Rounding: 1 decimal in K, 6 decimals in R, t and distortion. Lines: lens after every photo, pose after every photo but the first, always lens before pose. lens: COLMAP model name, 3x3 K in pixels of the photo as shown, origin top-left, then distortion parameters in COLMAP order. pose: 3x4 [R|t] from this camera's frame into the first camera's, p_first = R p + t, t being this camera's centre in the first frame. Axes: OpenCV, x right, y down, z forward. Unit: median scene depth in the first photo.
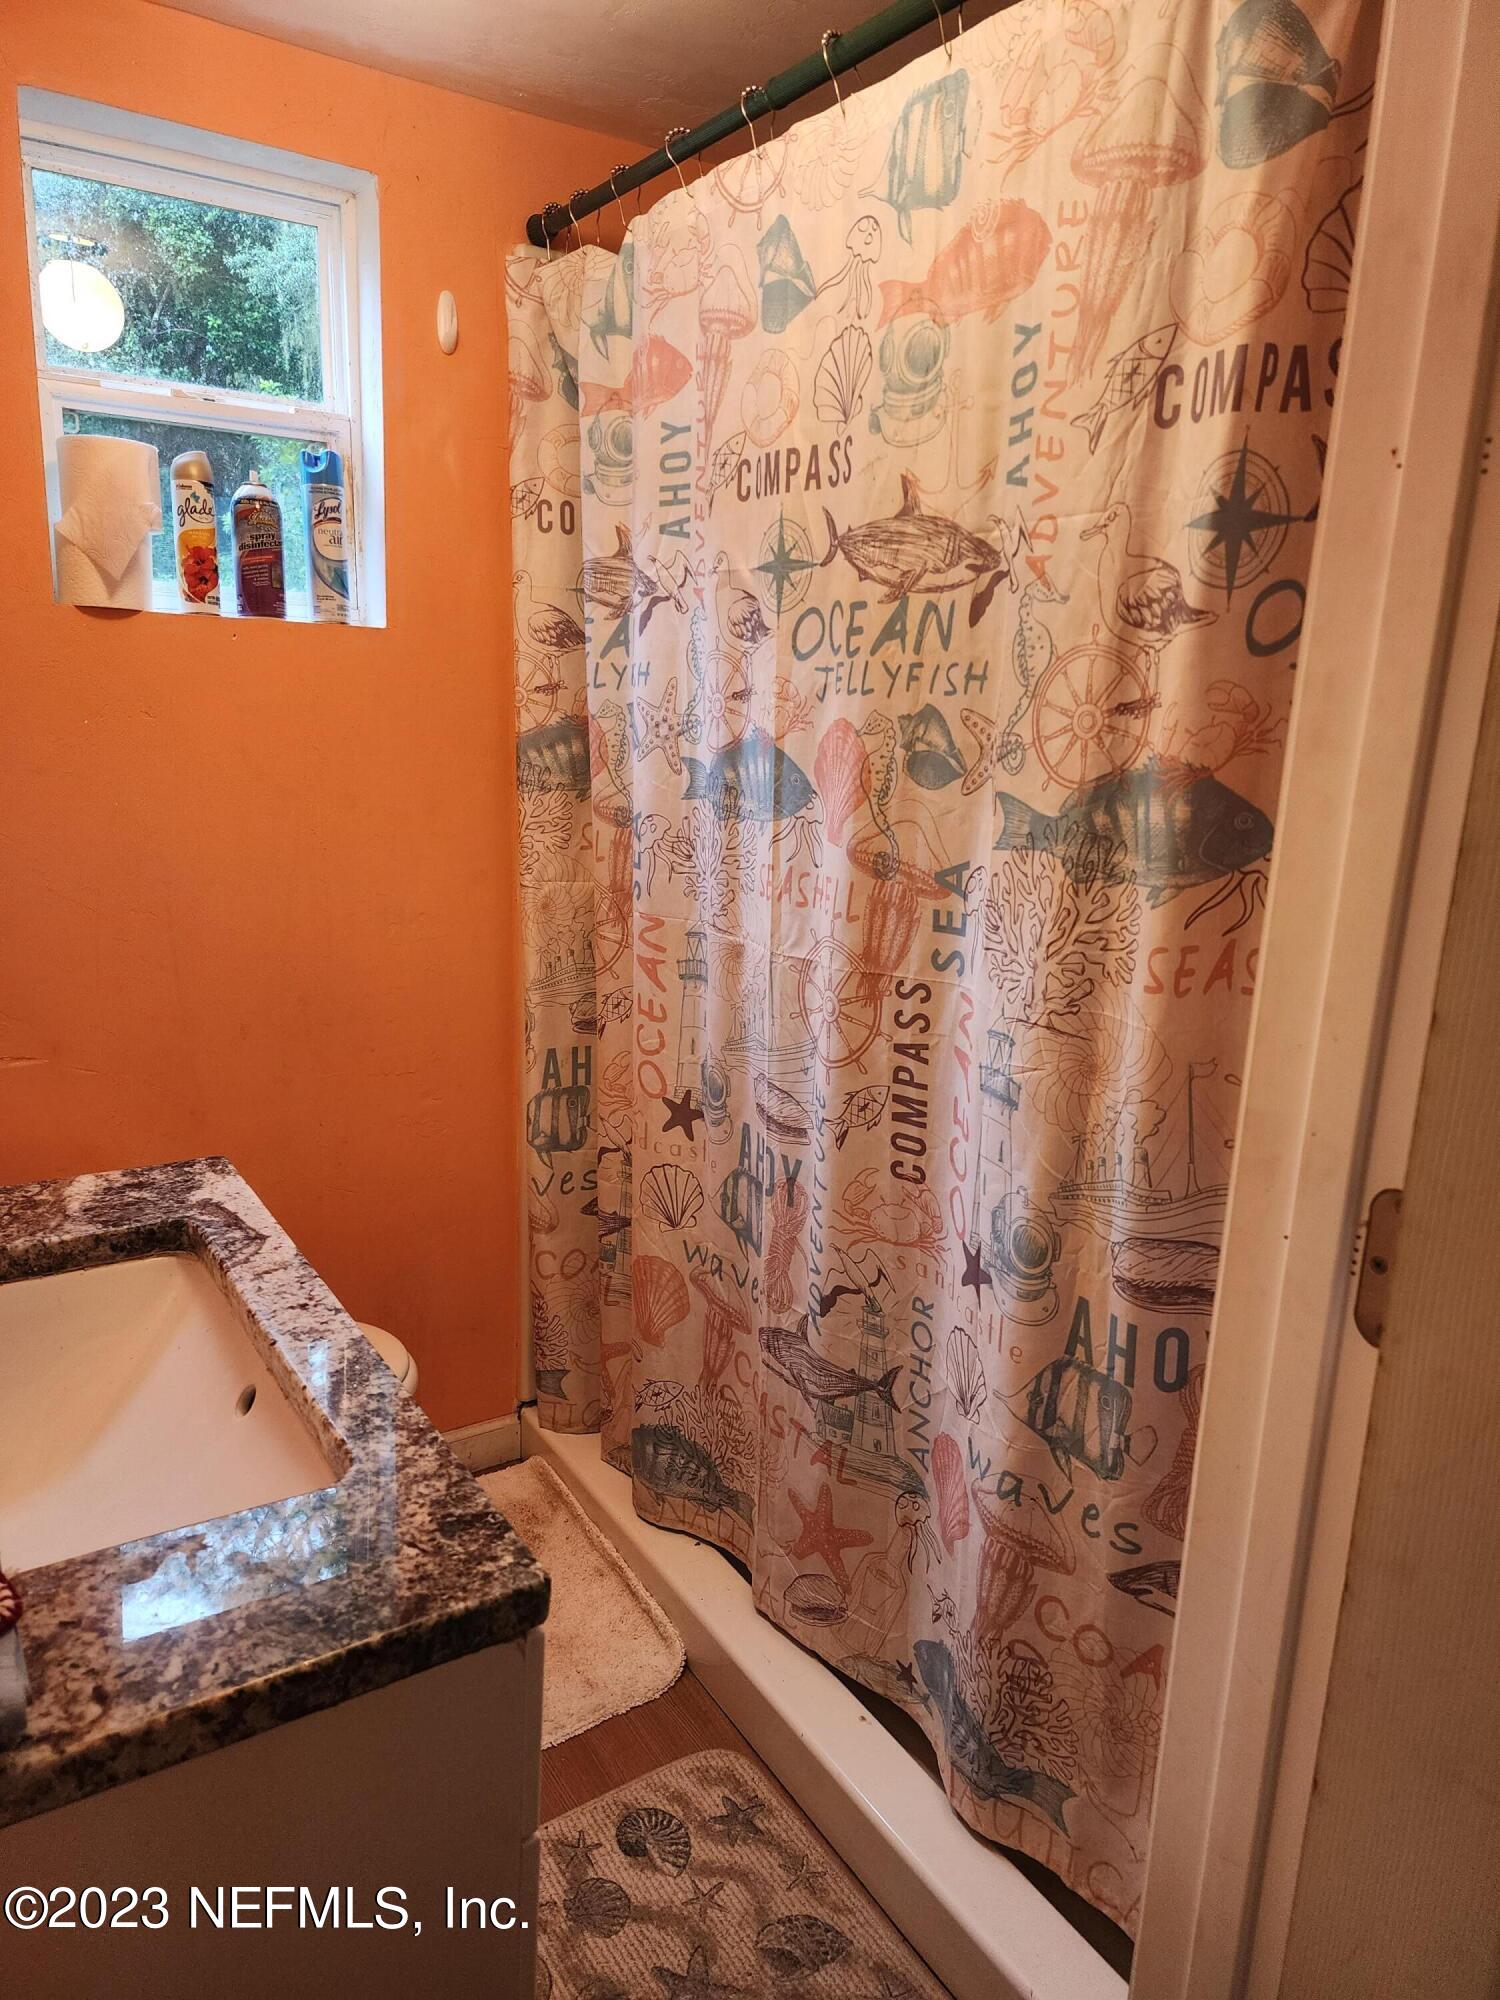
lens RADIAL K [[1362.7, 0, 743.2], [0, 1362.7, 998.6], [0, 0, 1]] dist [0.067661, -0.008704]
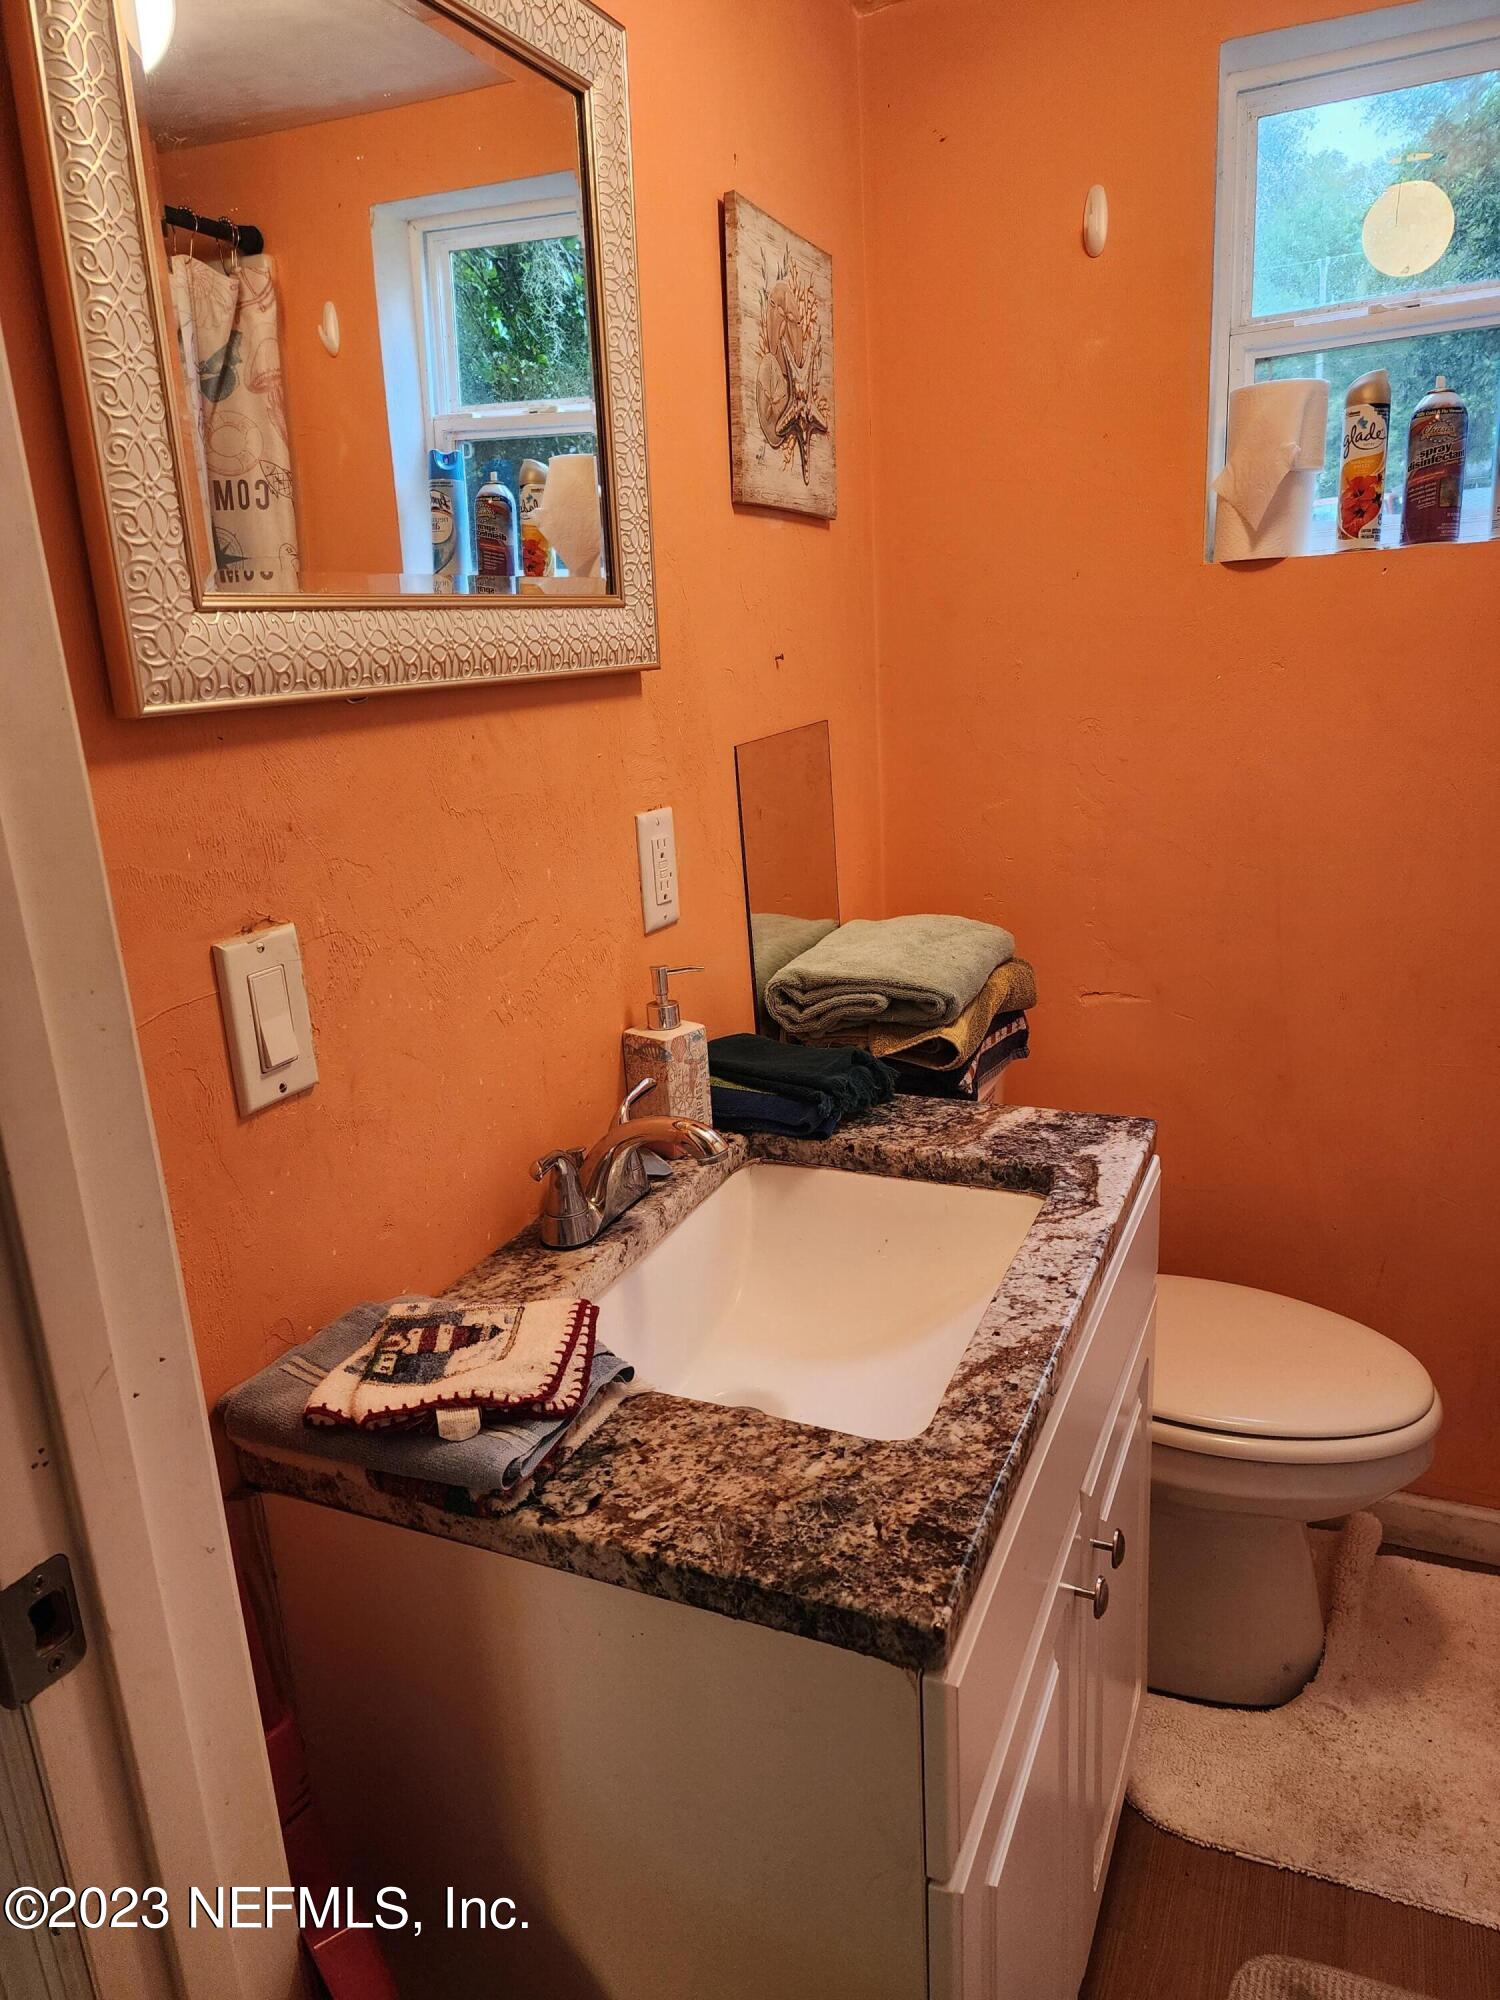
lens RADIAL K [[1362.7, 0, 746.4], [0, 1362.7, 1009.1], [0, 0, 1]] dist [0.067661, -0.008704]
pose [[0.546358, 0.157706, -0.822570, 0.309410], [-0.114592, 0.986952, 0.113109, -0.050453], [0.829676, 0.032462, 0.557301, 0.231403]]
